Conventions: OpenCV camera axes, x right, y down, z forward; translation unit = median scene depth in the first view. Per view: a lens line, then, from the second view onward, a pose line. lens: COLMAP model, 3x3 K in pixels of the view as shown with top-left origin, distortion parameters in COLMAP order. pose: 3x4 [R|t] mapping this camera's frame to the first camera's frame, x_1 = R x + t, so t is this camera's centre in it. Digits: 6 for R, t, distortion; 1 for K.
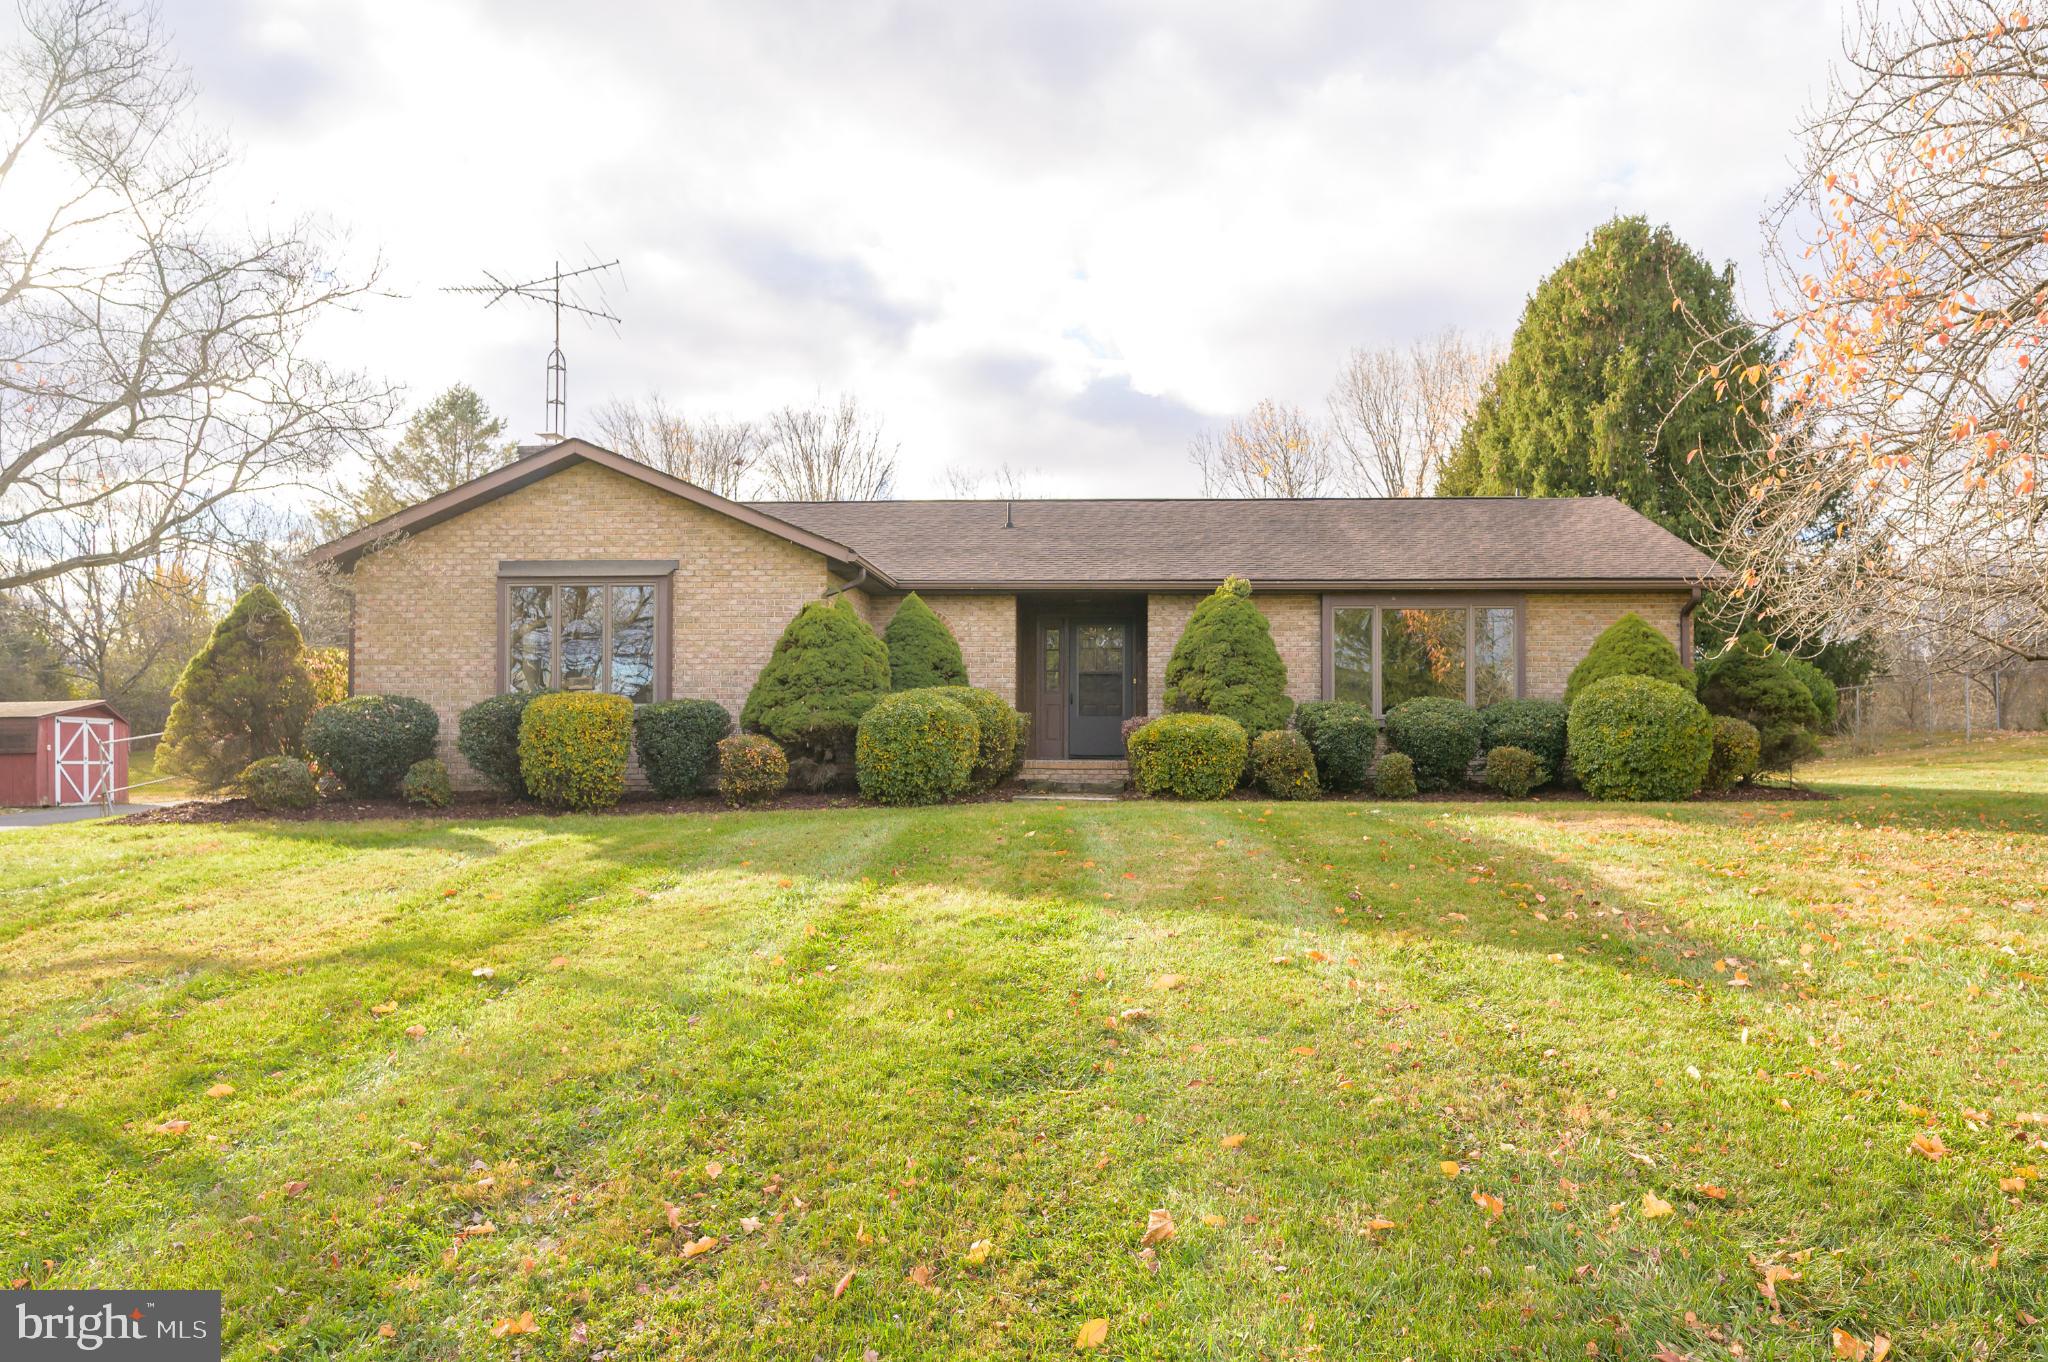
lens RADIAL K [[1404.9, 0, 1081.5], [0, 1404.9, 727.4], [0, 0, 1]] dist [-0.003441, 0.004841]
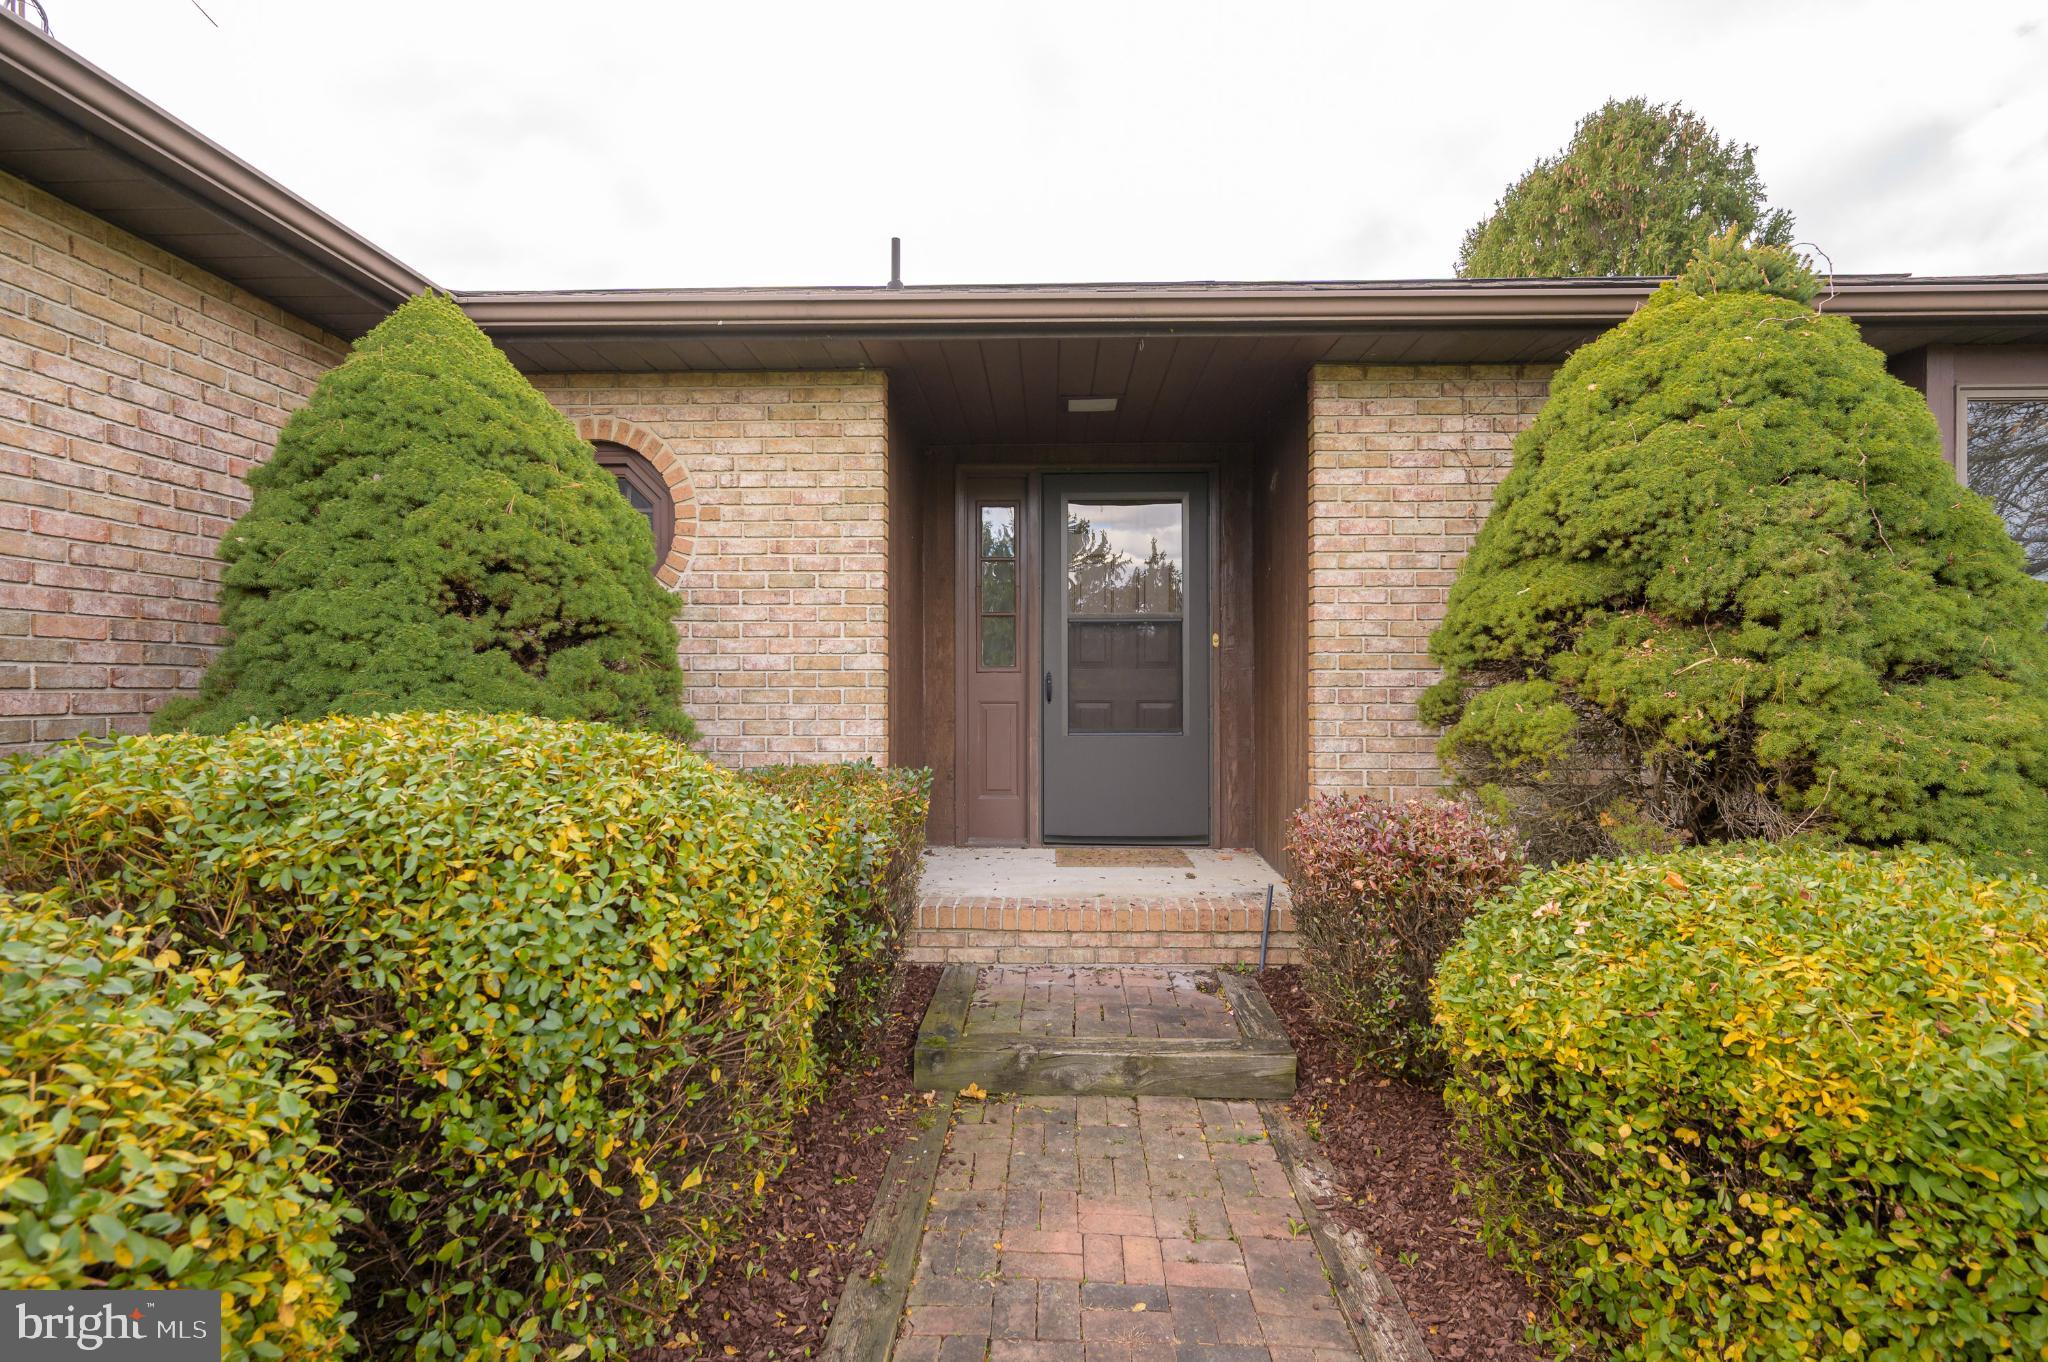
lens RADIAL K [[991.7, 0, 1017.0], [0, 991.7, 674.9], [0, 0, 1]] dist [0.001554, 0.000533]
pose [[0.999768, -0.004399, 0.021073, -0.024167], [0.003950, 0.999766, 0.021271, -0.034235], [-0.021162, -0.021183, 0.999552, 0.842949]]
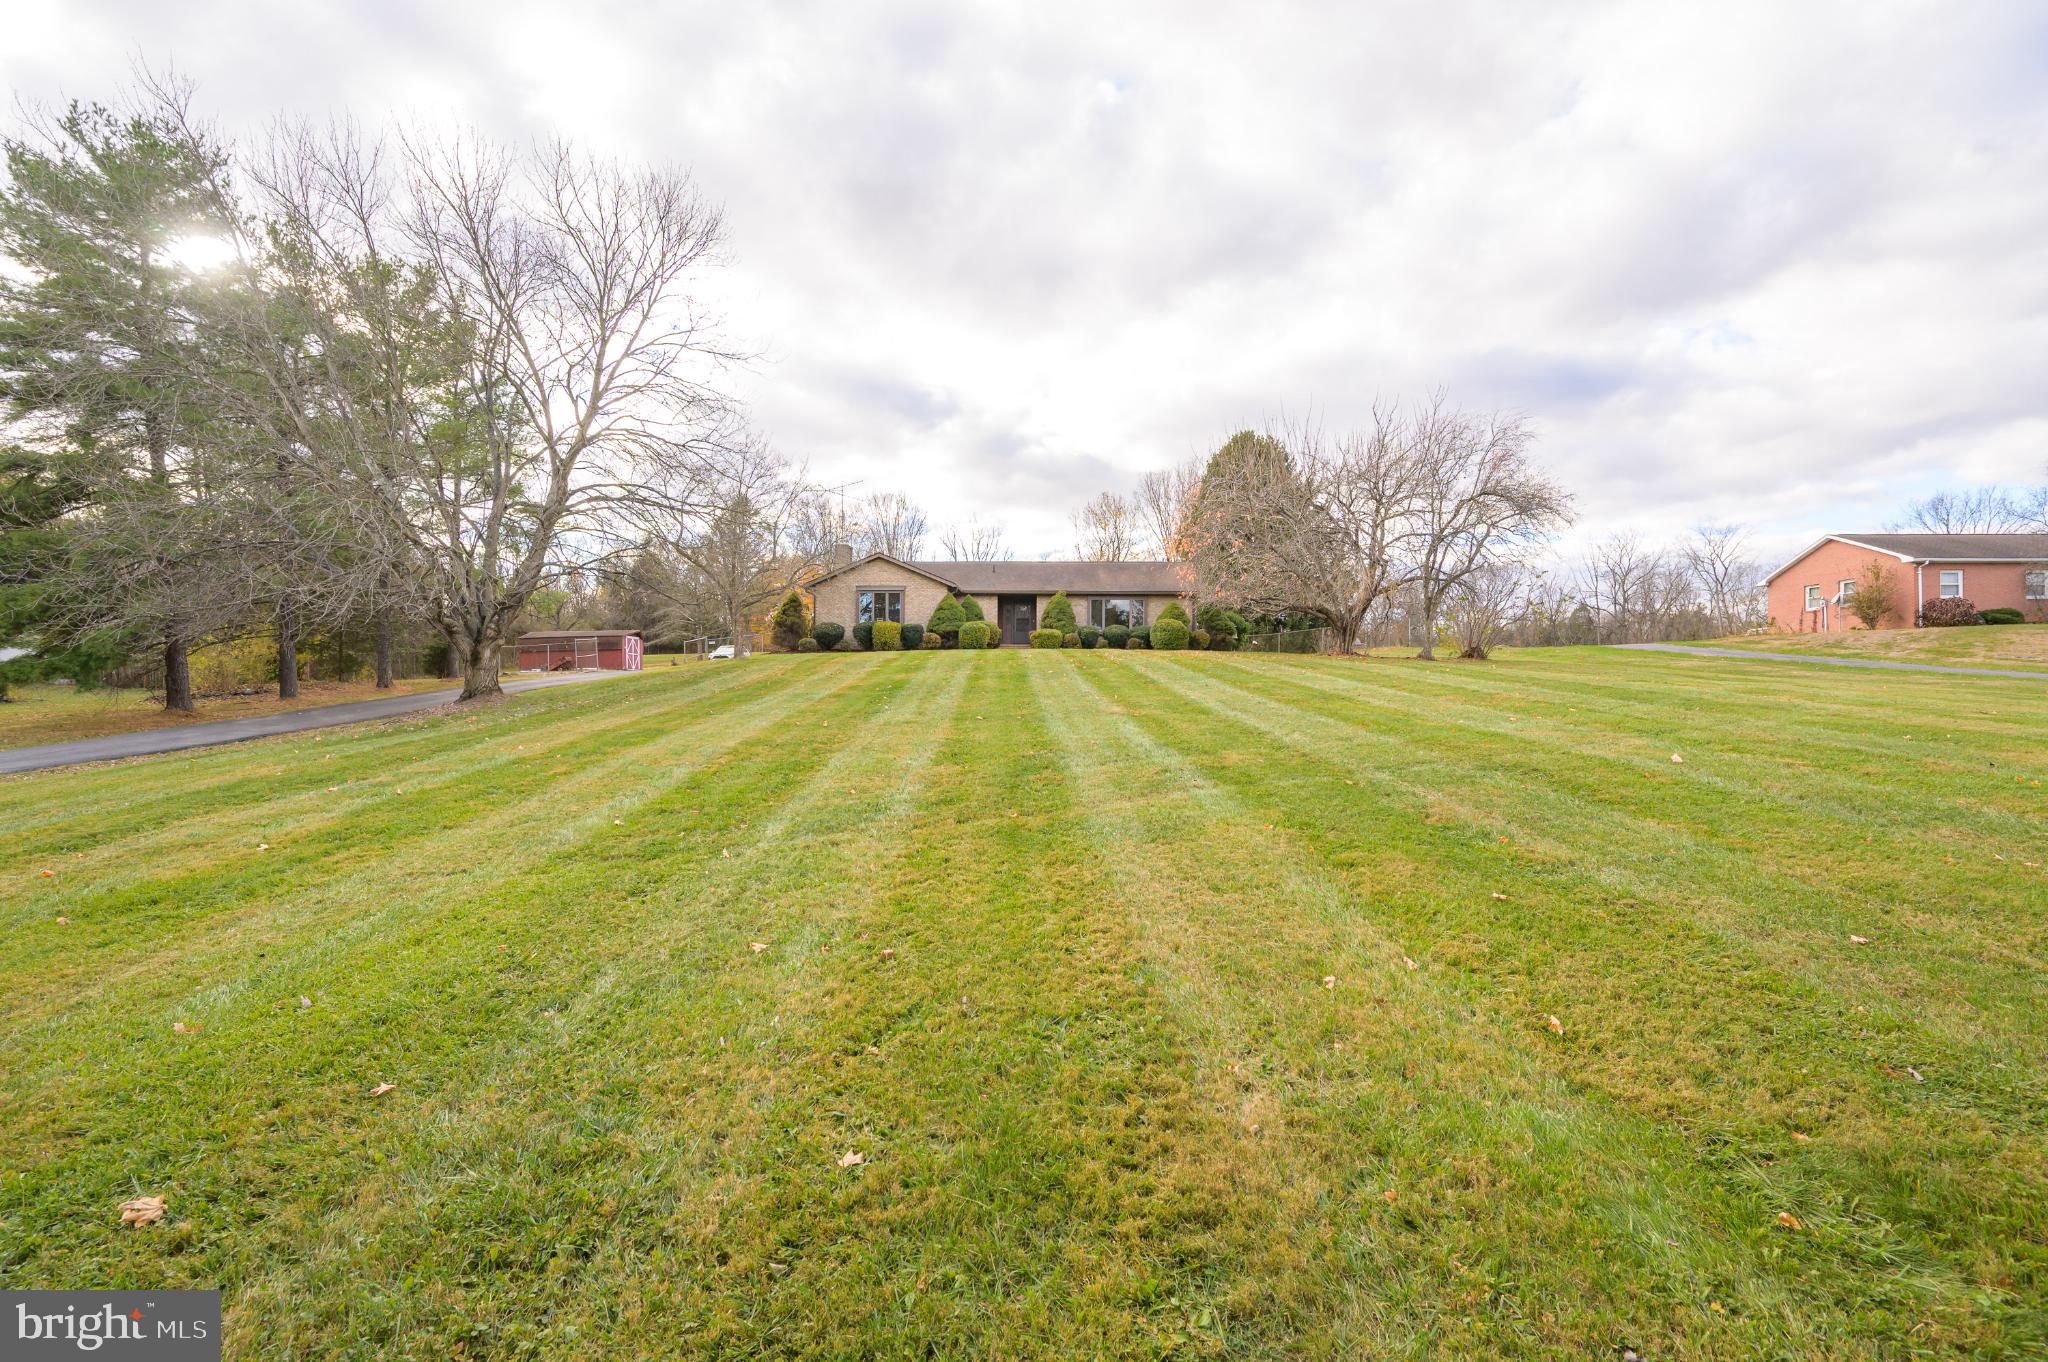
lens RADIAL K [[934.6, 0, 1014.4], [0, 934.6, 689.0], [0, 0, 1]] dist [0.001857, 0.000068]
pose [[0.999989, 0.004485, 0.000964, -0.008232], [-0.004507, 0.999703, 0.023968, 0.084239], [-0.000856, -0.023972, 0.999712, -1.348597]]
